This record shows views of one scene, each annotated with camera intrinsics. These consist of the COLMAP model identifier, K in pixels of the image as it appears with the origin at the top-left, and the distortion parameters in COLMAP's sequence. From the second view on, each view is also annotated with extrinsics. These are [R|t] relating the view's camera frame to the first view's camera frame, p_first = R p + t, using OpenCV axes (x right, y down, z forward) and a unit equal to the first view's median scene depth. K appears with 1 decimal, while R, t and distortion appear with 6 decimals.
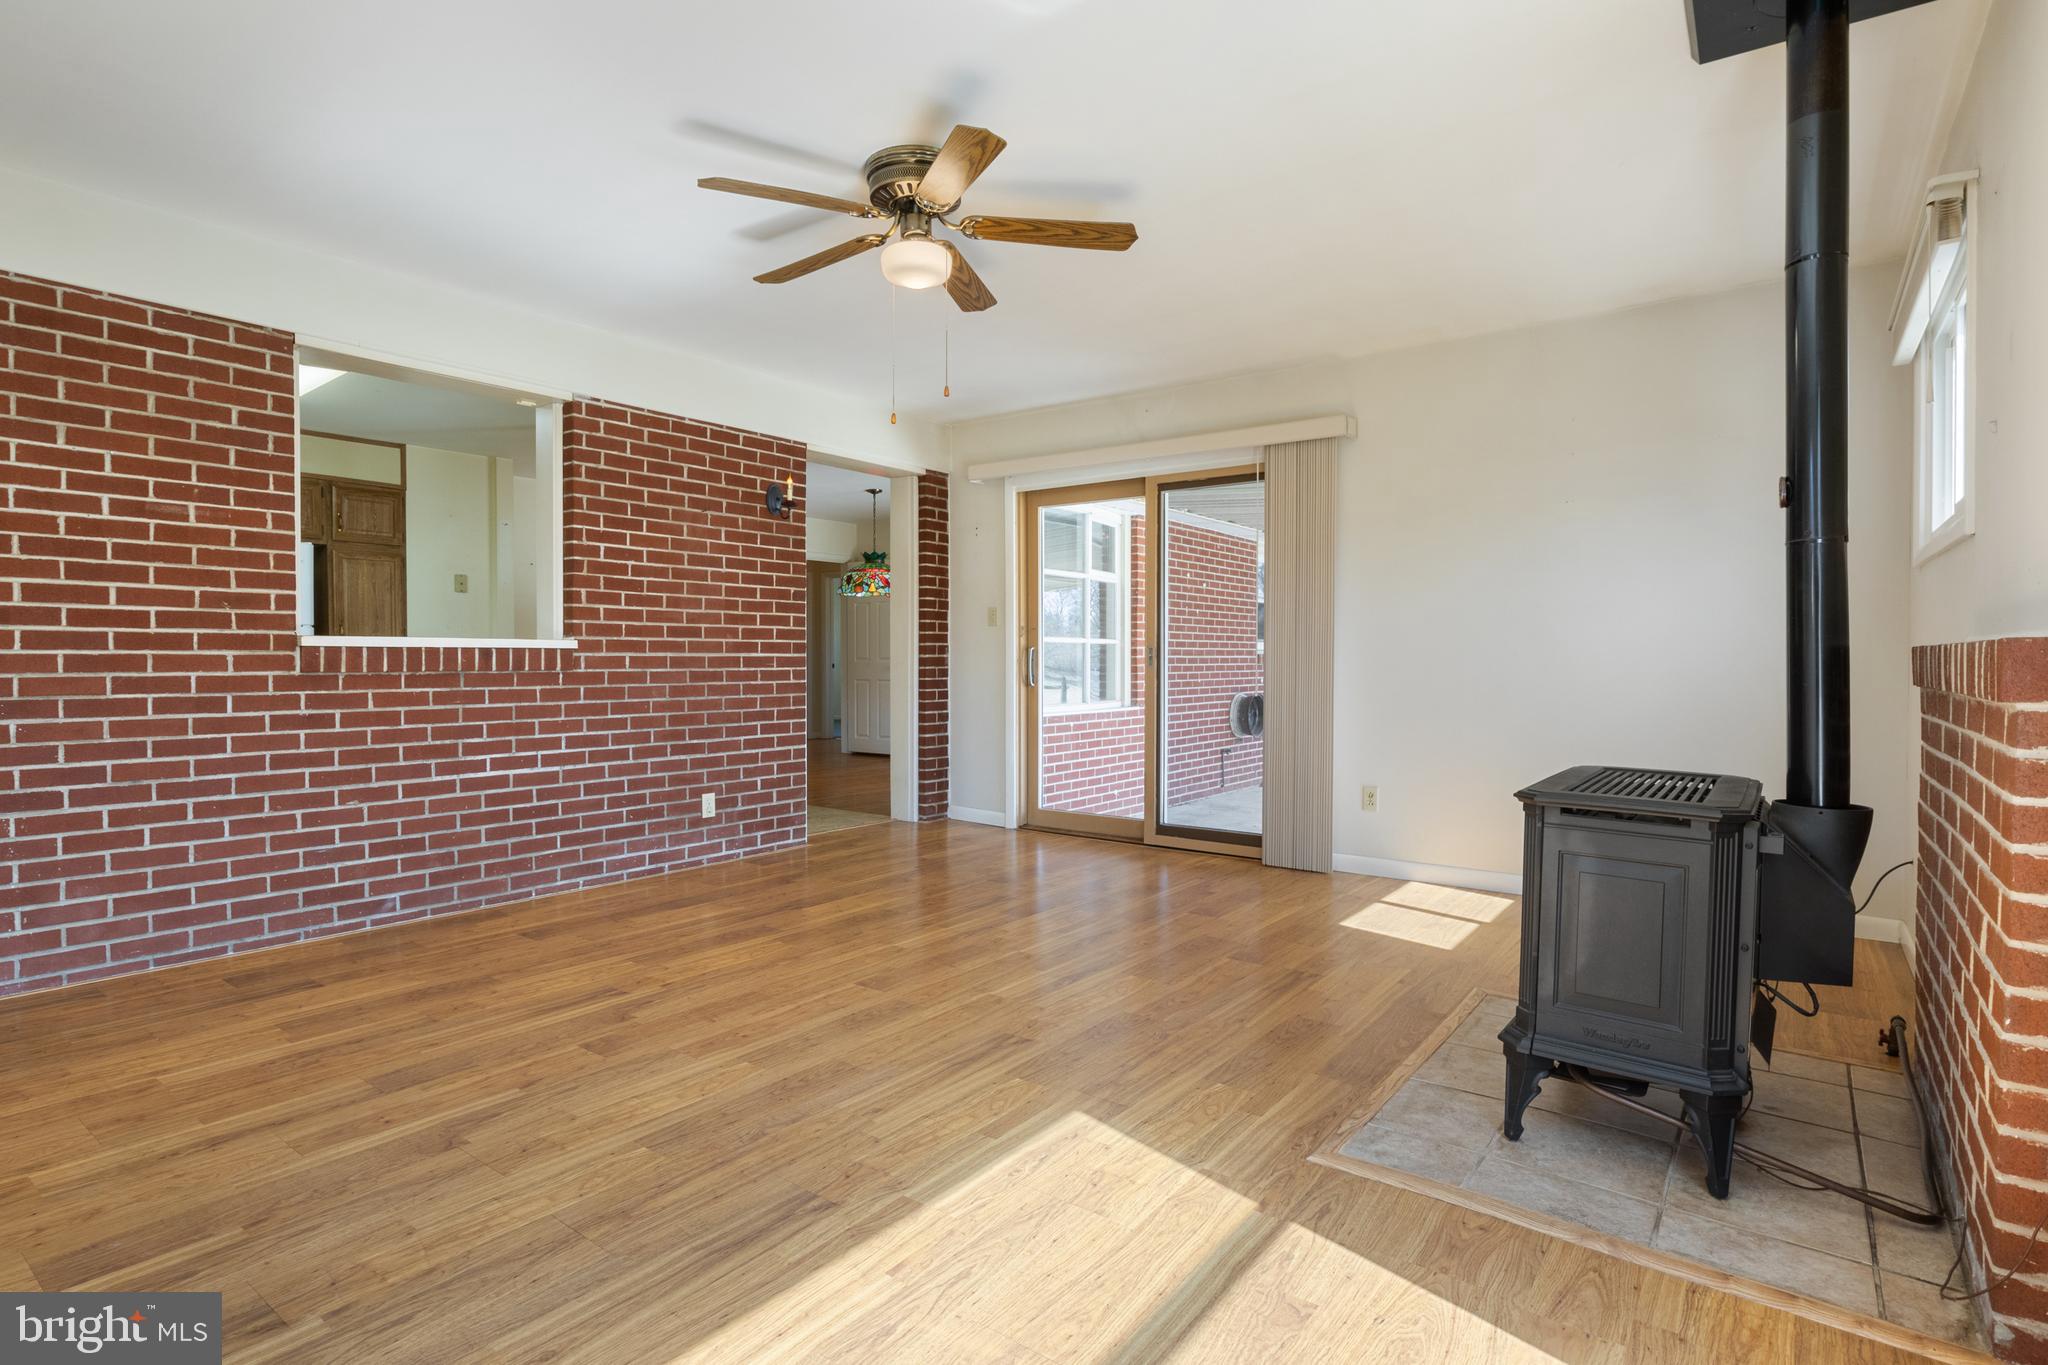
lens RADIAL K [[1041.4, 0, 1030.5], [0, 1041.4, 669.1], [0, 0, 1]] dist [-0.003750, -0.001422]
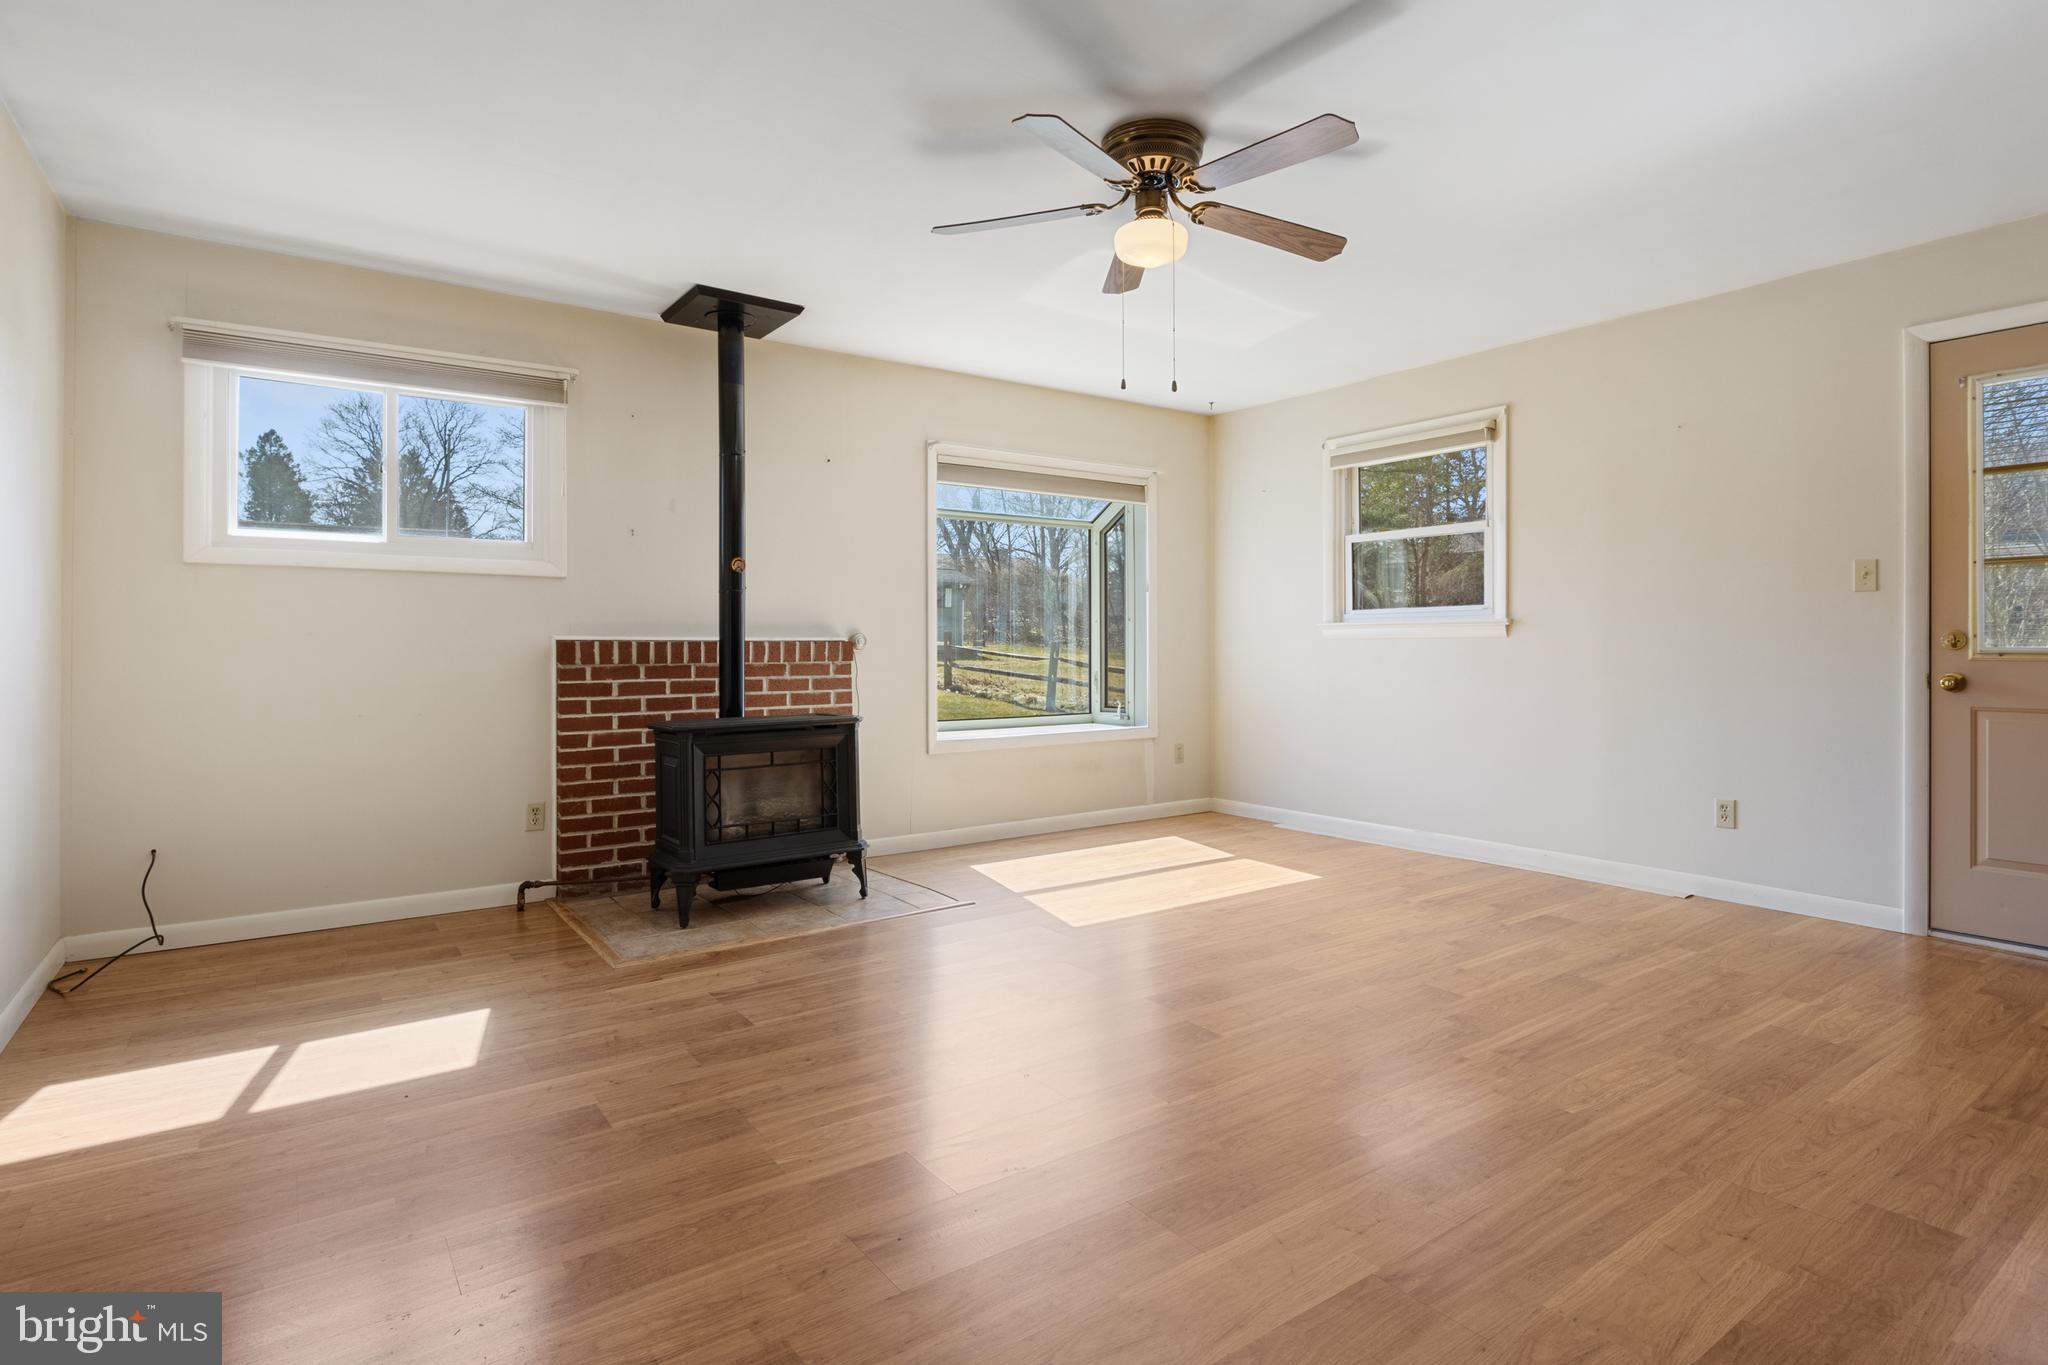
lens RADIAL K [[1041.4, 0, 1027.4], [0, 1041.4, 669.8], [0, 0, 1]] dist [-0.003750, -0.001422]
pose [[-0.949849, -0.004451, 0.312676, -0.305492], [0.002277, 0.999774, 0.021151, -0.011268], [-0.312700, 0.020802, -0.949624, 1.999616]]
